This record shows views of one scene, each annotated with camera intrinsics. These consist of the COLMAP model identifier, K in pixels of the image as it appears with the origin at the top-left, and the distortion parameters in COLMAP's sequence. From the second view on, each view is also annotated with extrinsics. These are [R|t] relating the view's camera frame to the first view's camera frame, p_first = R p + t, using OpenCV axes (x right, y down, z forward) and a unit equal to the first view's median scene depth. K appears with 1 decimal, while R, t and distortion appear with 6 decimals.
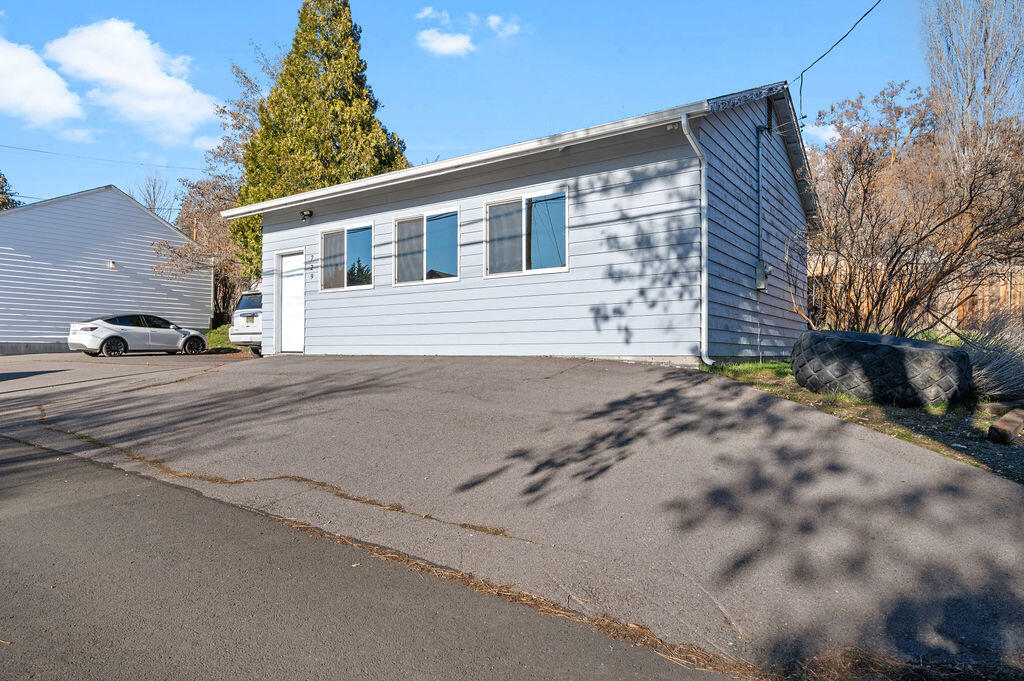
lens RADIAL K [[618.9, 0, 512.0], [0, 618.9, 340.5], [0, 0, 1]] dist [0.000157, -0.000018]
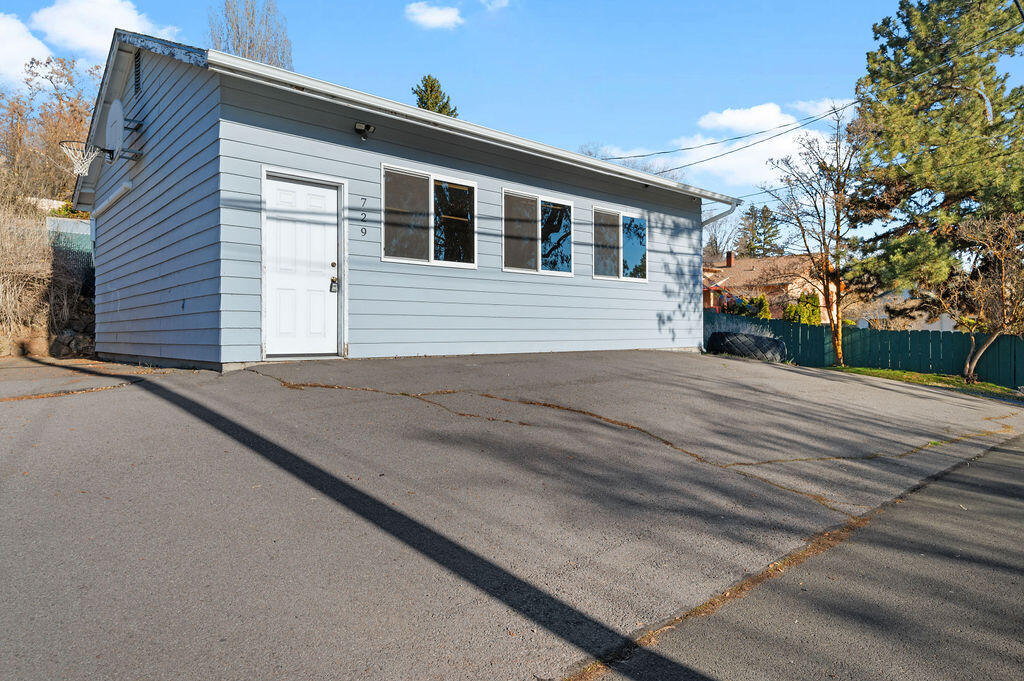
lens RADIAL K [[618.9, 0, 512.0], [0, 618.9, 340.5], [0, 0, 1]] dist [0.000157, -0.000018]
pose [[0.221666, -0.017754, 0.974961, -1.237219], [-0.017108, 0.999610, 0.022092, -0.020243], [-0.974973, -0.021576, 0.221276, 1.003356]]
